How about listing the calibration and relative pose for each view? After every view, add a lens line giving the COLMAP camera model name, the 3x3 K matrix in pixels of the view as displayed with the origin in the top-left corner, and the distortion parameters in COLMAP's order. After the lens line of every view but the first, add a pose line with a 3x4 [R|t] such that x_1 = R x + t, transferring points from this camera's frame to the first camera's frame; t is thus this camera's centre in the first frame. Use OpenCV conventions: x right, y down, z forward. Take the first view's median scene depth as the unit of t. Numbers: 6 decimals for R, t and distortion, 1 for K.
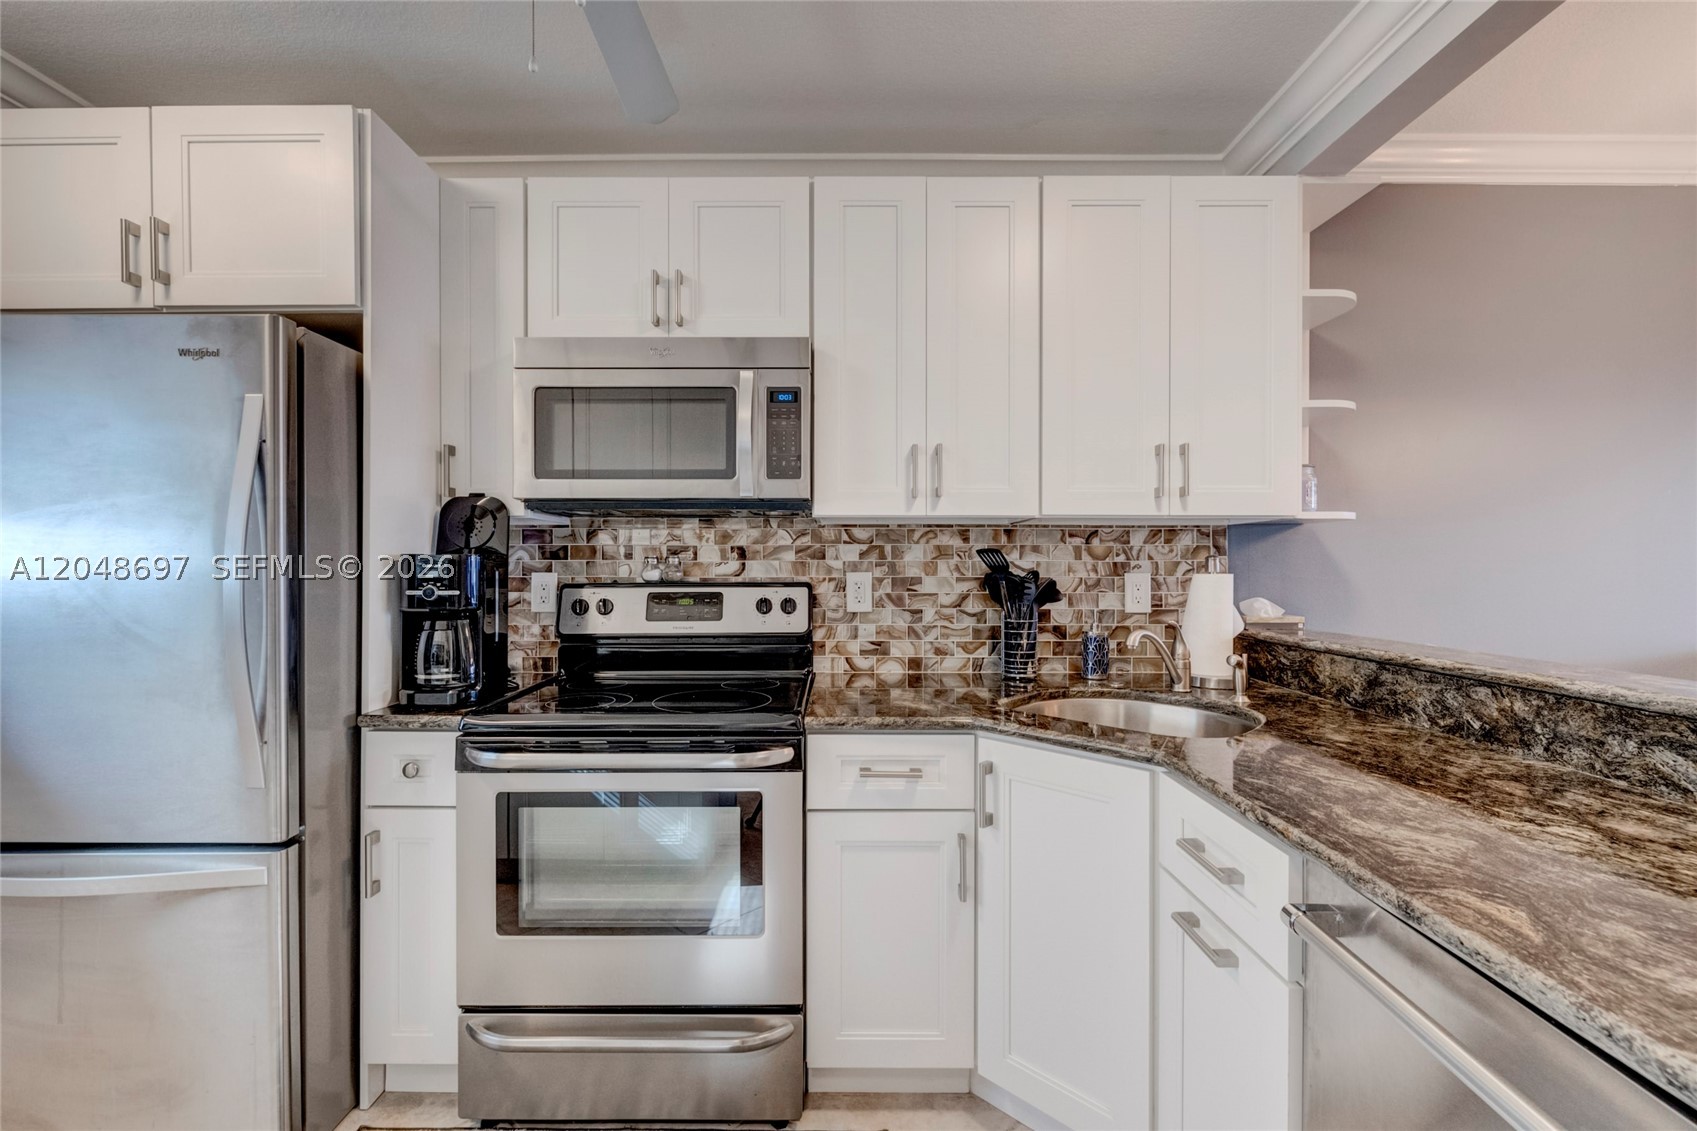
lens RADIAL K [[721.3, 0, 850.6], [0, 721.3, 565.6], [0, 0, 1]] dist [-0.008430, 0.000829]
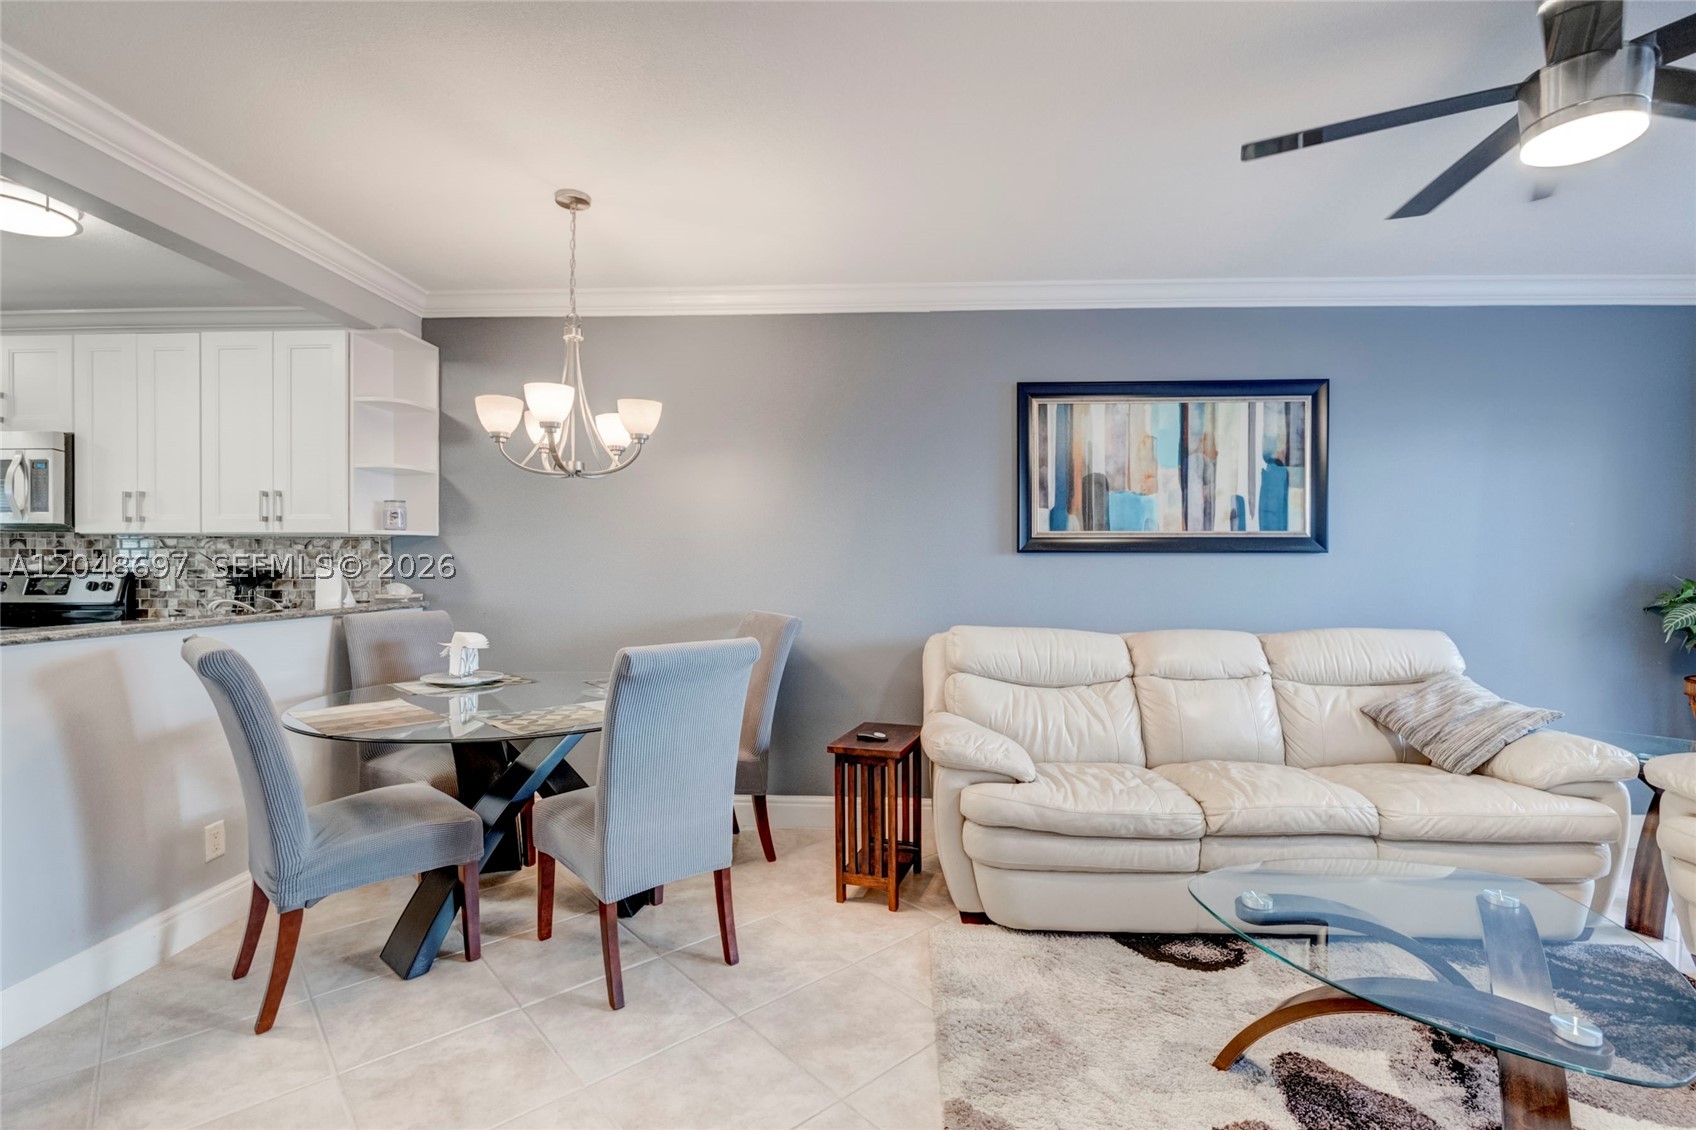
lens RADIAL K [[760.4, 0, 850.9], [0, 760.4, 581.0], [0, 0, 1]] dist [-0.004136, 0.000269]
pose [[0.998340, 0.003214, -0.057507, 1.616360], [-0.002141, 0.999822, 0.018723, 0.007381], [0.057557, -0.018569, 0.998169, -0.586248]]
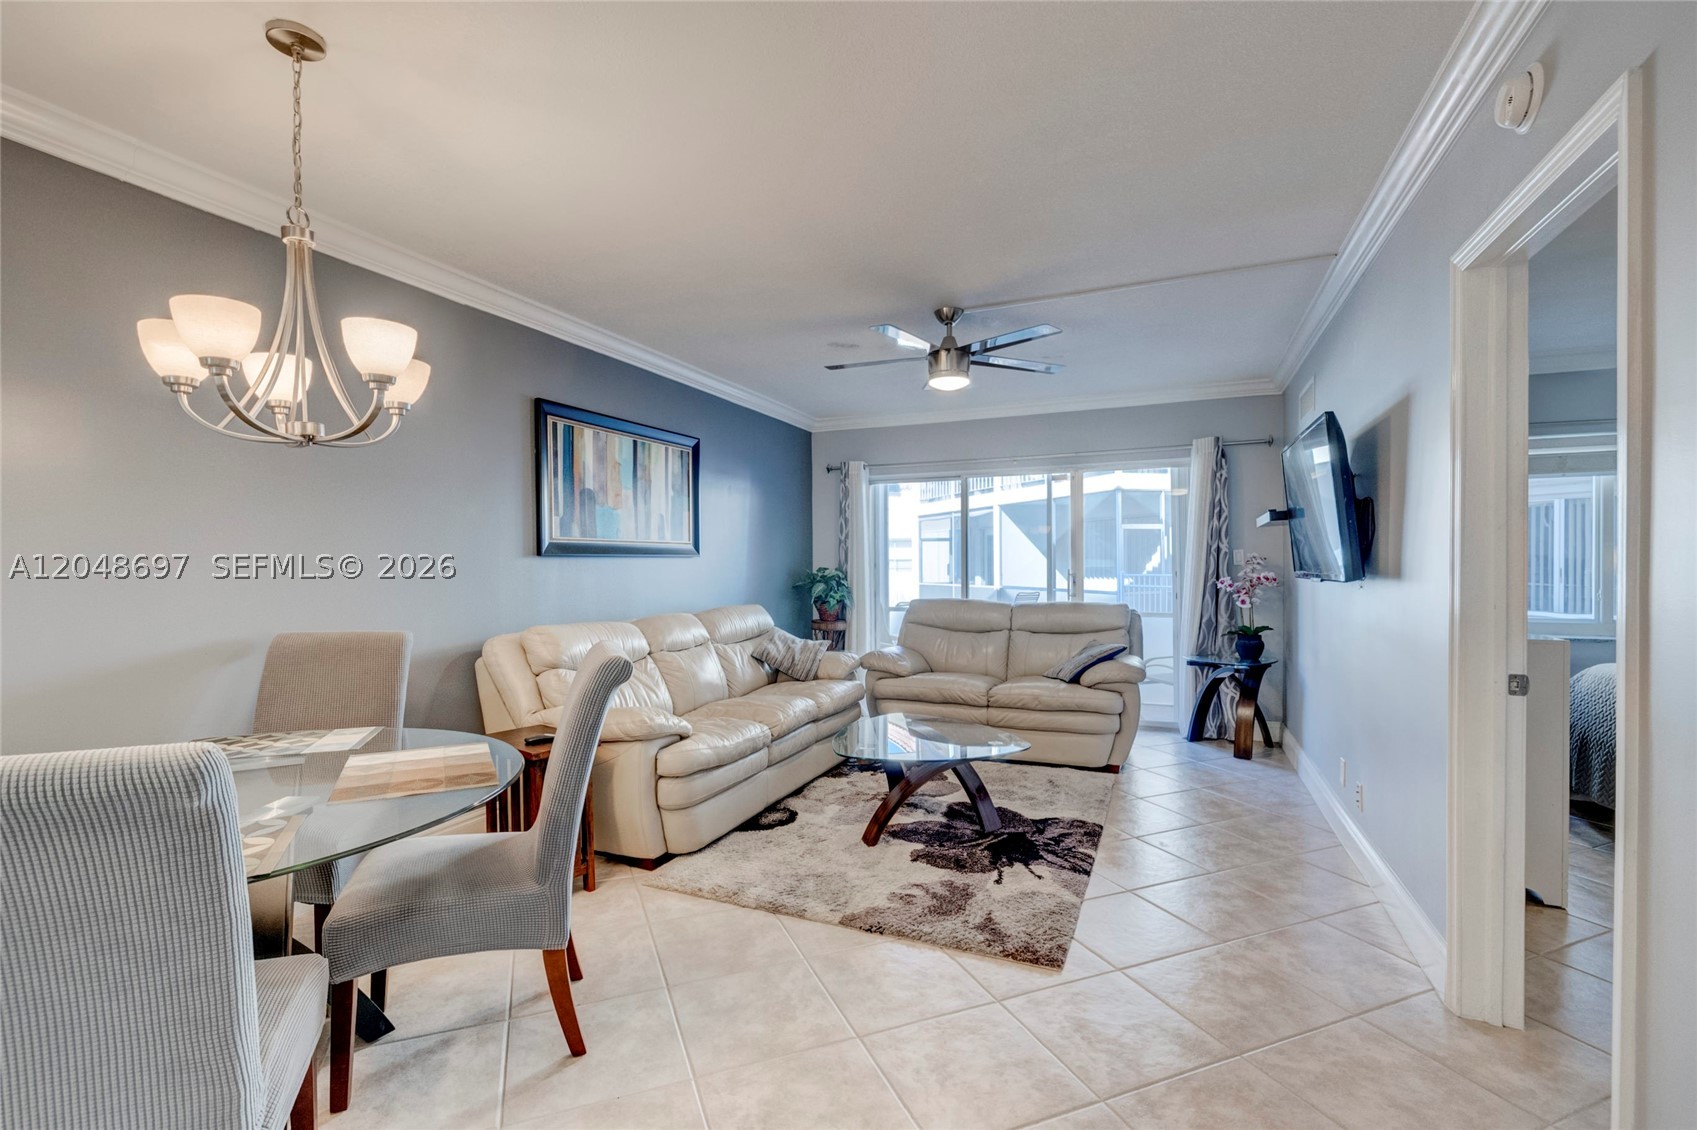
lens RADIAL K [[760.8, 0, 842.1], [0, 760.8, 563.5], [0, 0, 1]] dist [-0.004136, 0.000269]
pose [[0.394438, -0.001567, 0.918921, 0.603756], [0.005711, 0.999983, -0.000747, 0.000874], [-0.918905, 0.005543, 0.394440, -0.292472]]
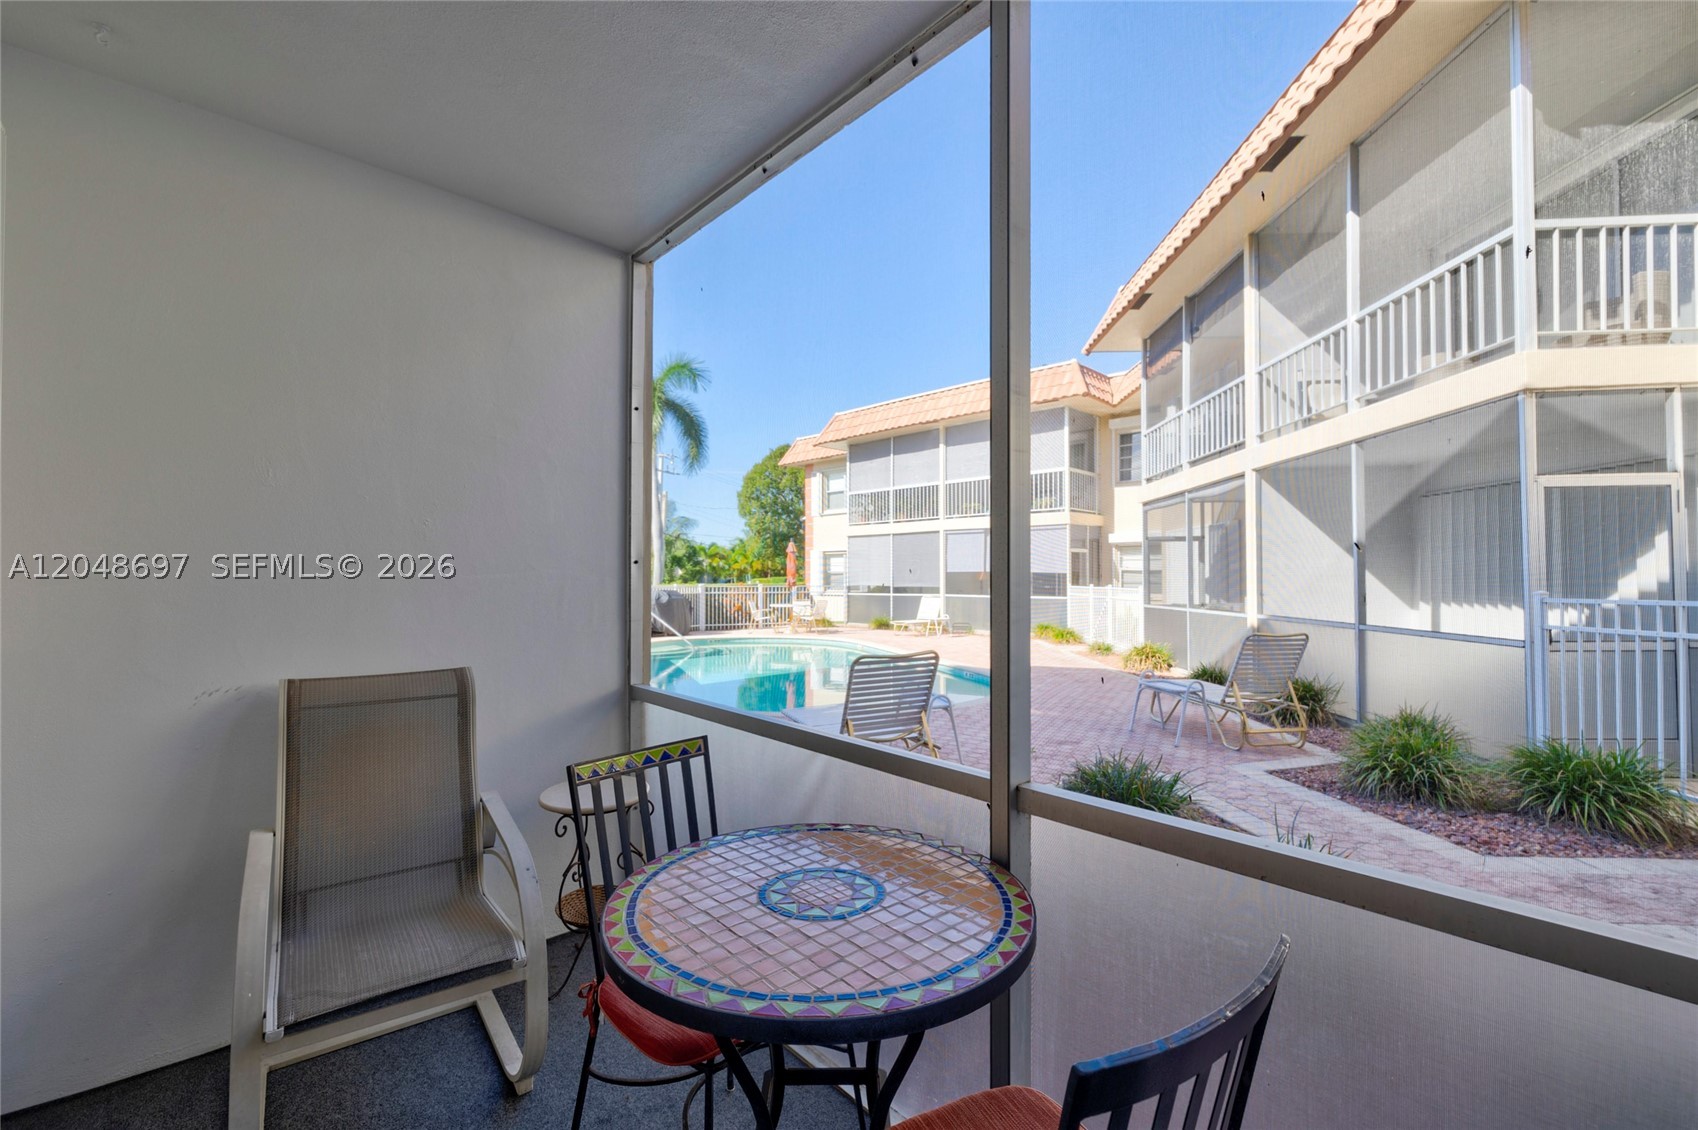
lens RADIAL K [[721.7, 0, 855.8], [0, 721.7, 569.8], [0, 0, 1]] dist [-0.008430, 0.000829]
pose [[0.738590, 0.008924, 0.674096, 3.571194], [-0.002633, 0.999943, -0.010353, 0.017389], [-0.674150, 0.005872, 0.738572, -0.187834]]
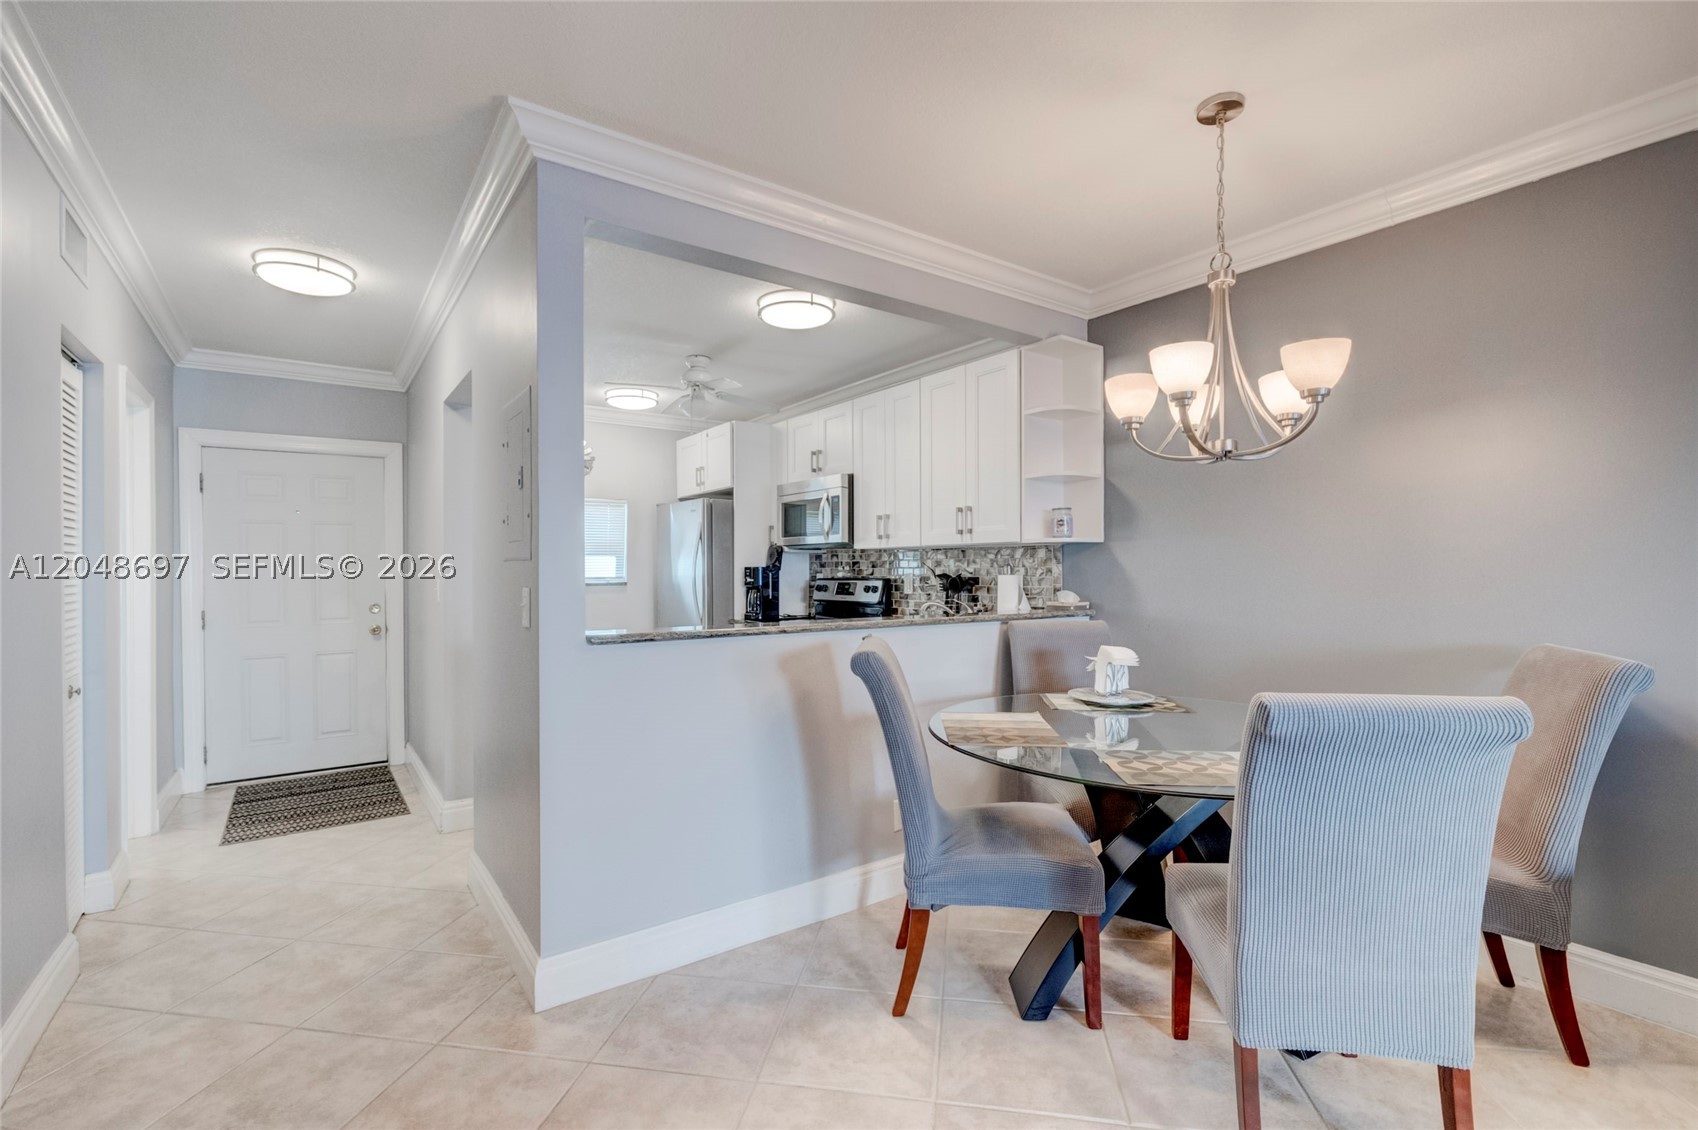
lens RADIAL K [[761.3, 0, 838.1], [0, 761.3, 572.3], [0, 0, 1]] dist [-0.004136, 0.000269]
pose [[0.572221, -0.000400, -0.820099, 1.609545], [0.000782, 1.000000, 0.000059, 0.004550], [0.820099, -0.000675, 0.572221, -0.350540]]
